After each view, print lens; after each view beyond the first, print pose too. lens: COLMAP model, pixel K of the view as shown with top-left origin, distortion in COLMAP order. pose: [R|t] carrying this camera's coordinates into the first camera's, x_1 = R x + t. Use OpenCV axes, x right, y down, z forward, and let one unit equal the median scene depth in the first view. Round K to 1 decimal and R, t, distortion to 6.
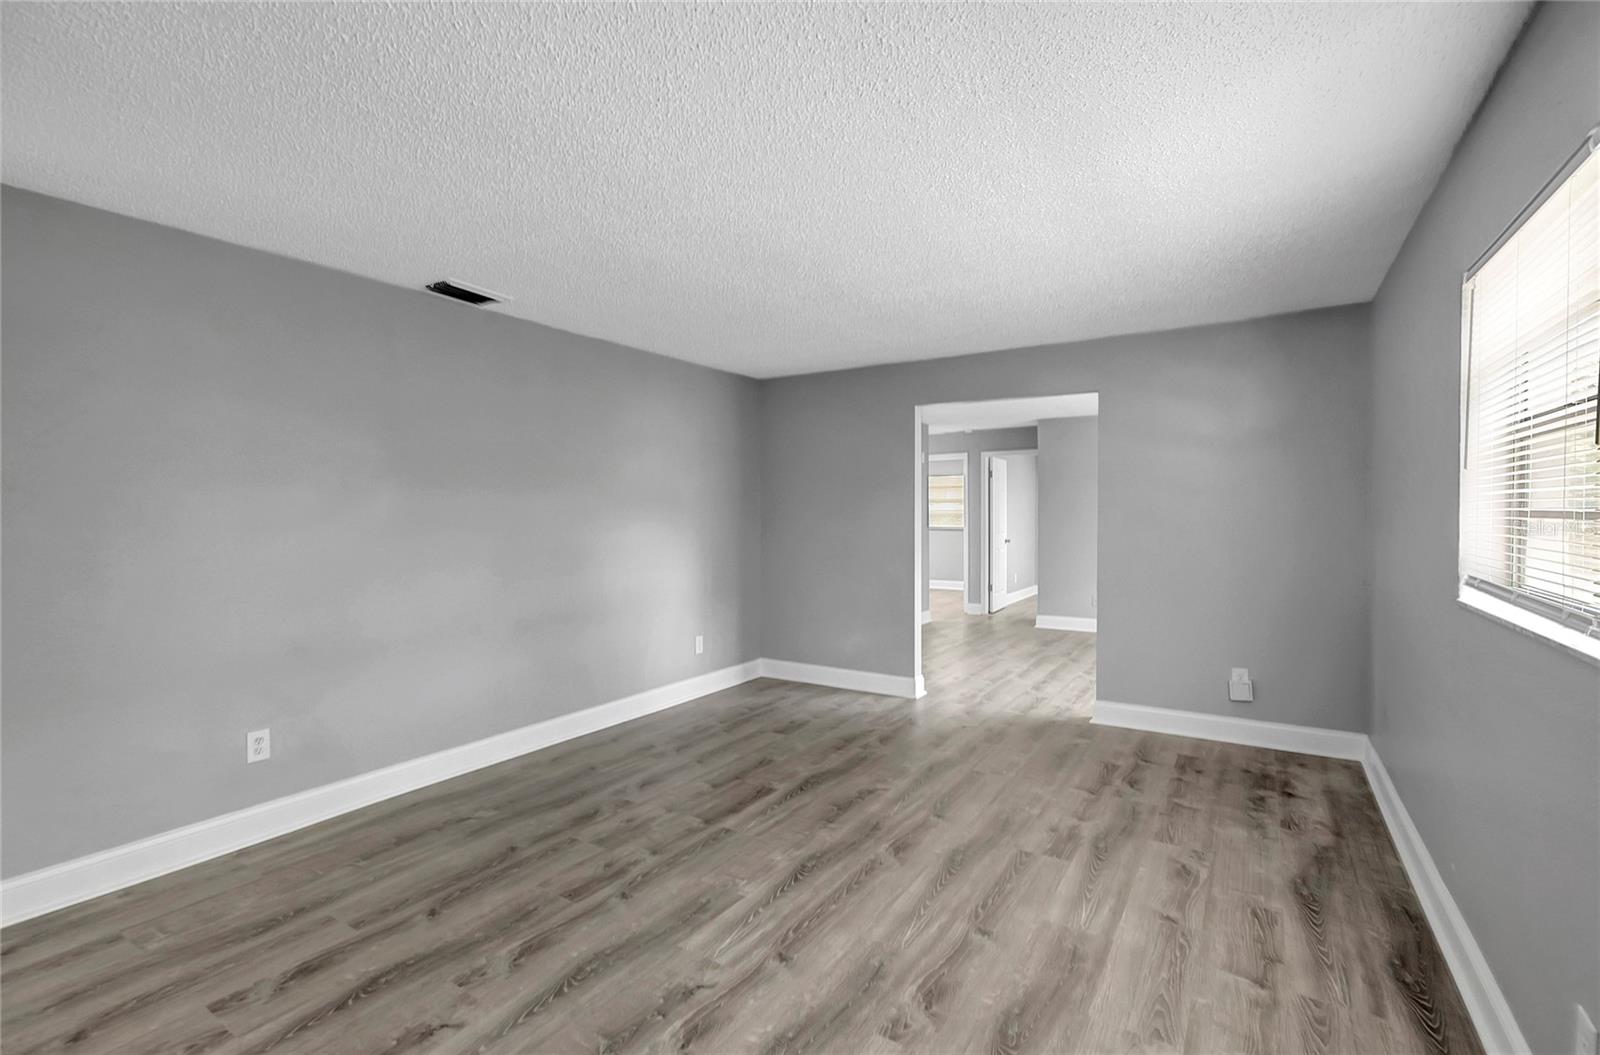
lens RADIAL K [[713.4, 0, 775.7], [0, 713.4, 546.1], [0, 0, 1]] dist [-0.003225, 0.000140]
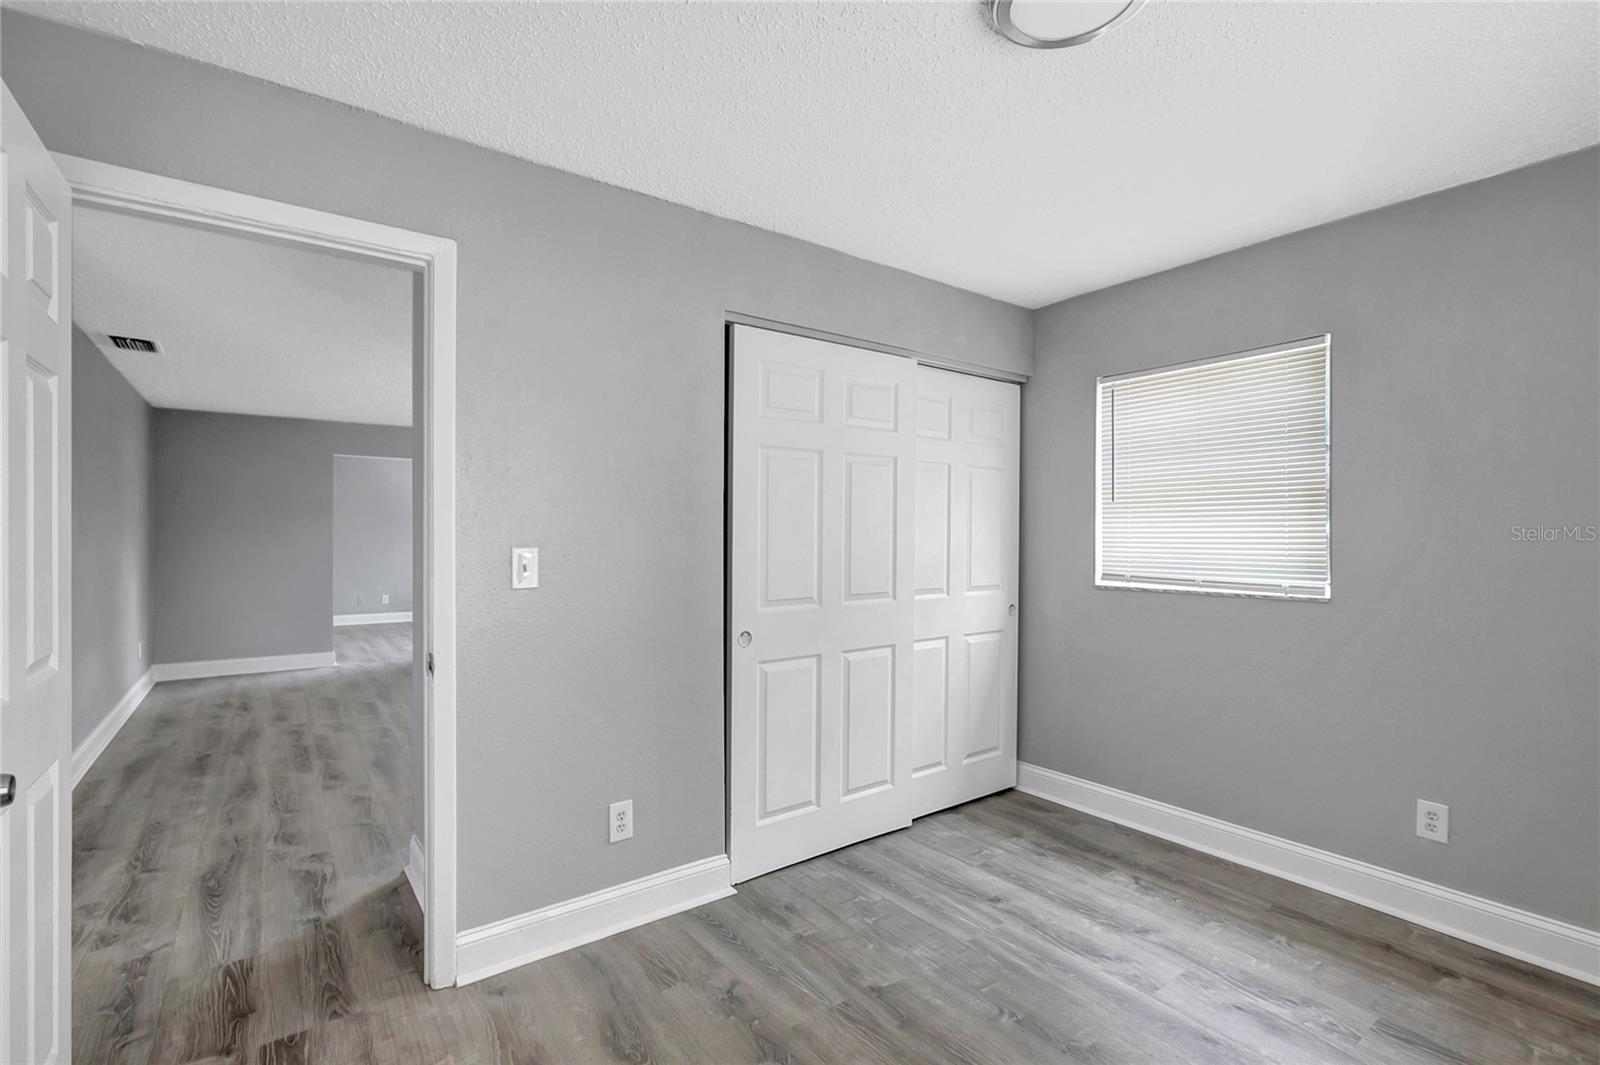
lens RADIAL K [[727.0, 0, 774.2], [0, 727.0, 528.8], [0, 0, 1]] dist [-0.001589, -0.000222]
pose [[0.361774, 0.016767, 0.932115, -1.477944], [0.036700, 0.998807, -0.032211, 0.053662], [-0.931543, 0.045862, 0.360727, -0.538475]]
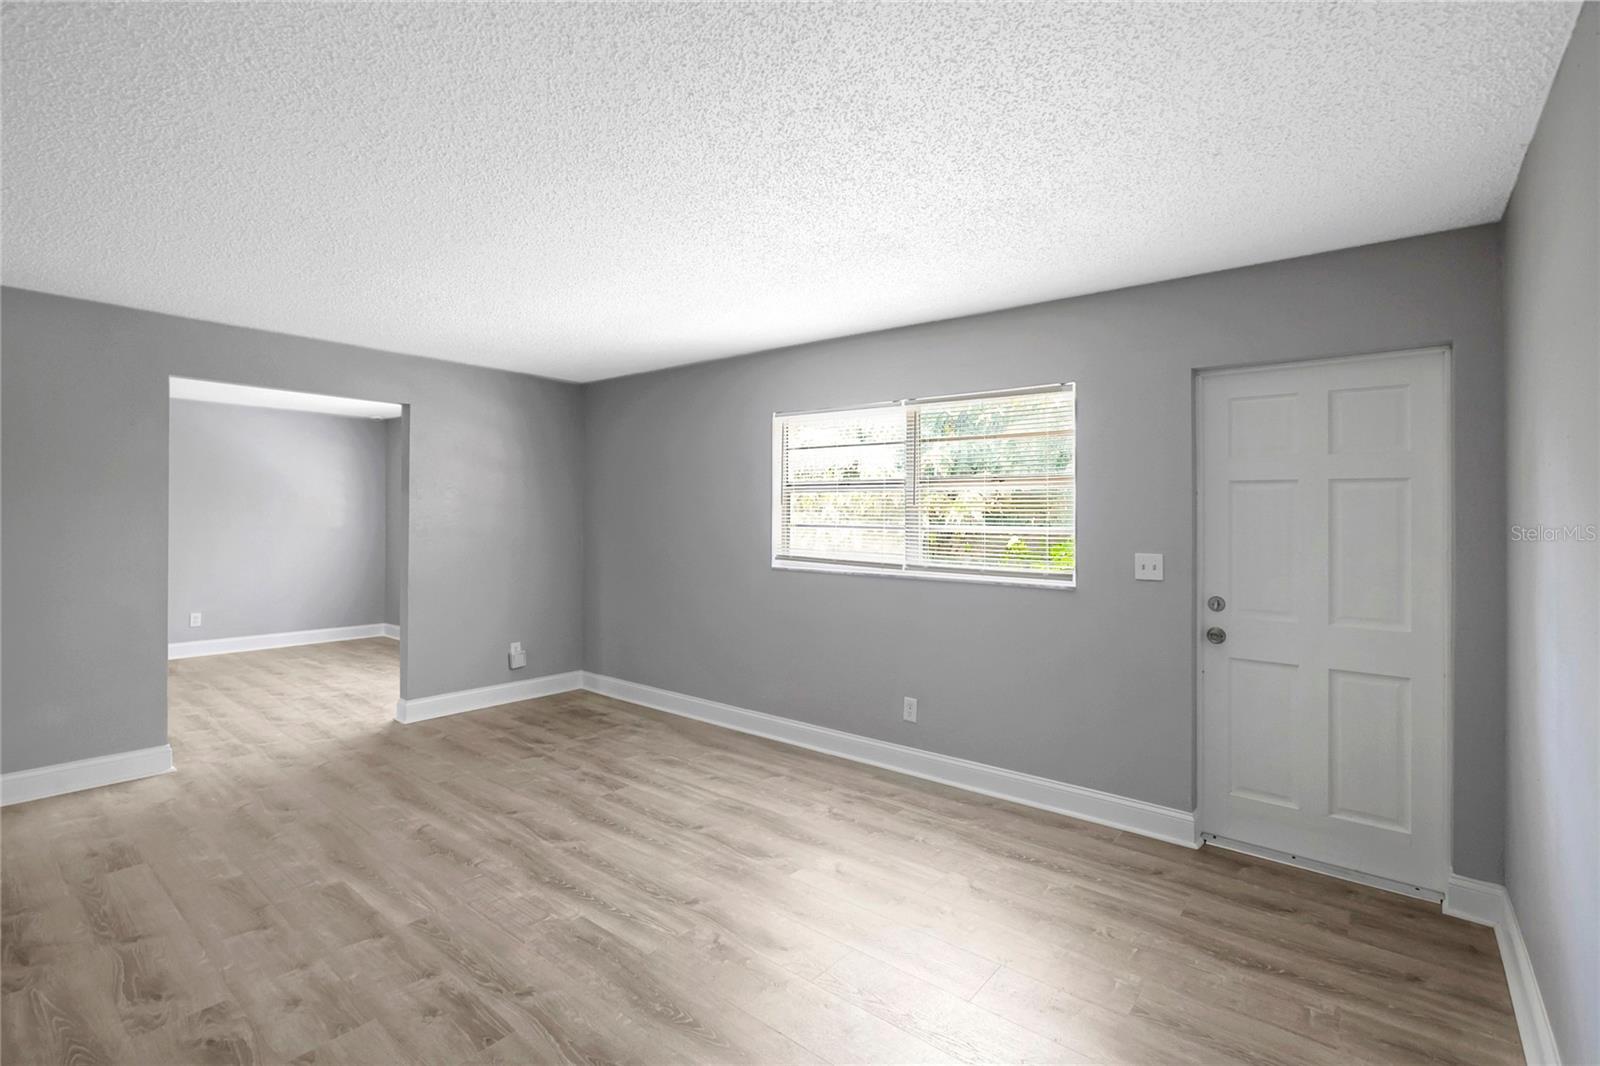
lens RADIAL K [[744.3, 0, 801.4], [0, 744.3, 512.1], [0, 0, 1]] dist [-0.024893, 0.010182]
pose [[0.091478, 0.016530, 0.995670, -0.922583], [0.031687, 0.999308, -0.019501, -0.030000], [-0.995303, 0.033334, 0.090891, 0.527198]]
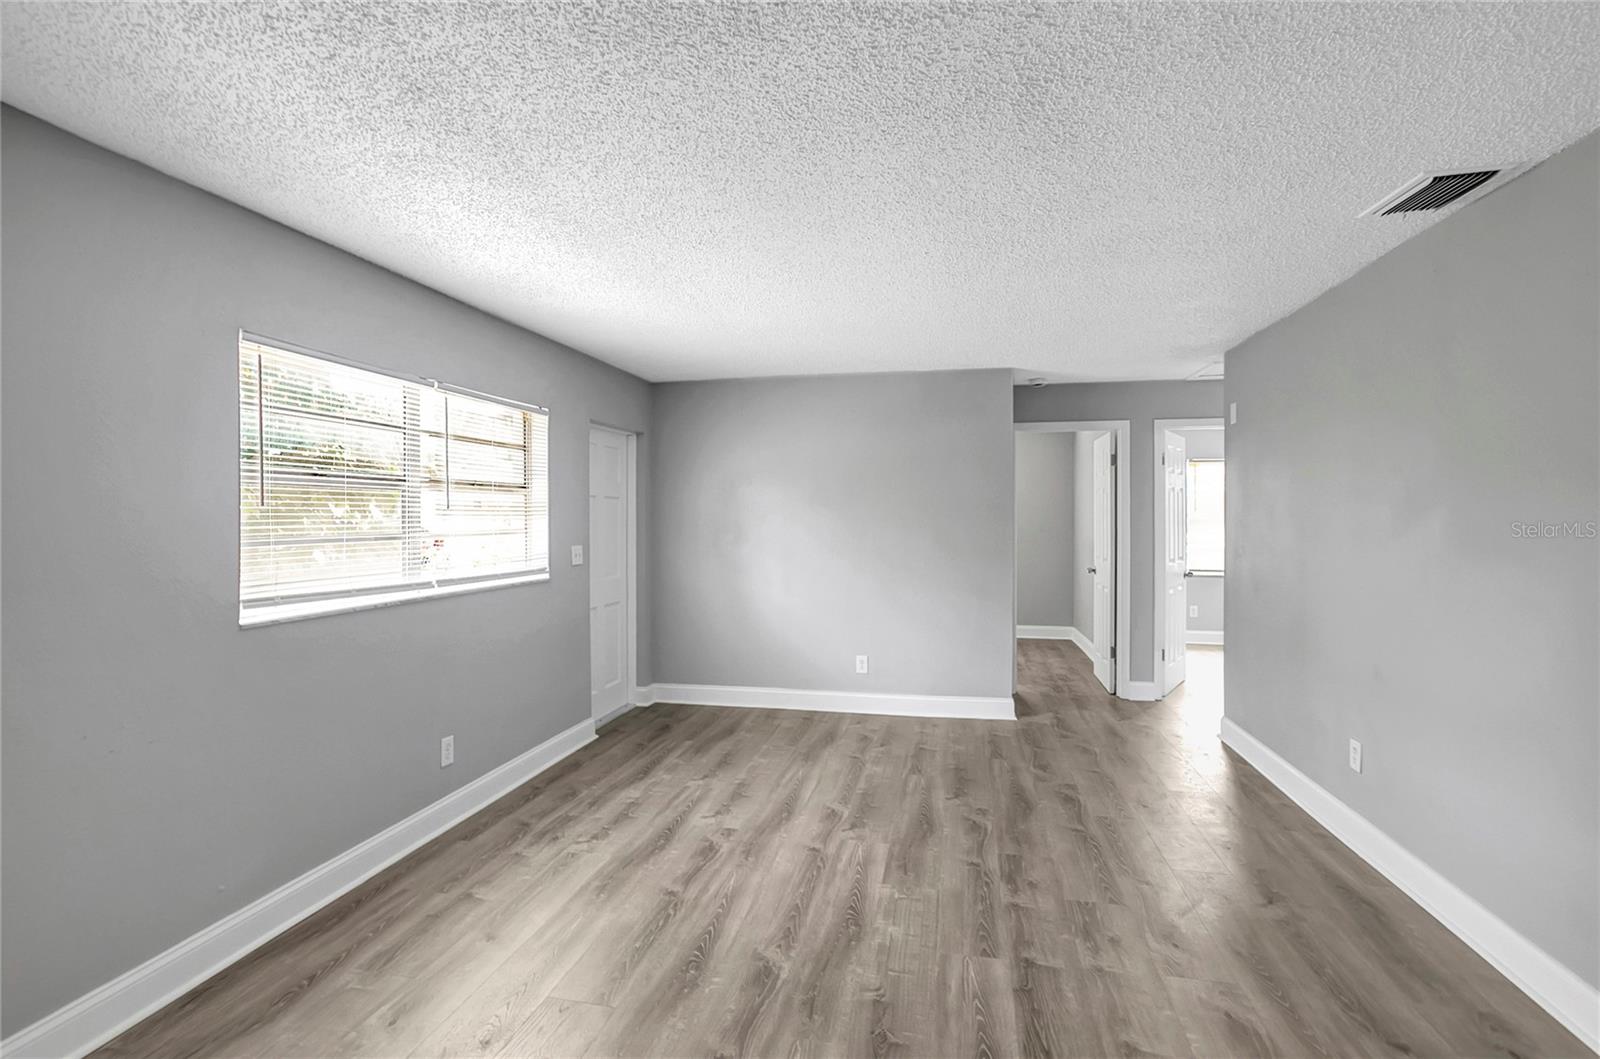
lens RADIAL K [[741.9, 0, 791.6], [0, 741.9, 517.8], [0, 0, 1]] dist [0.001617, 0.001082]
pose [[-0.929907, 0.008318, -0.367700, 0.448866], [-0.008763, 0.998959, 0.044759, -0.109962], [0.367690, 0.044844, -0.928867, 1.774602]]
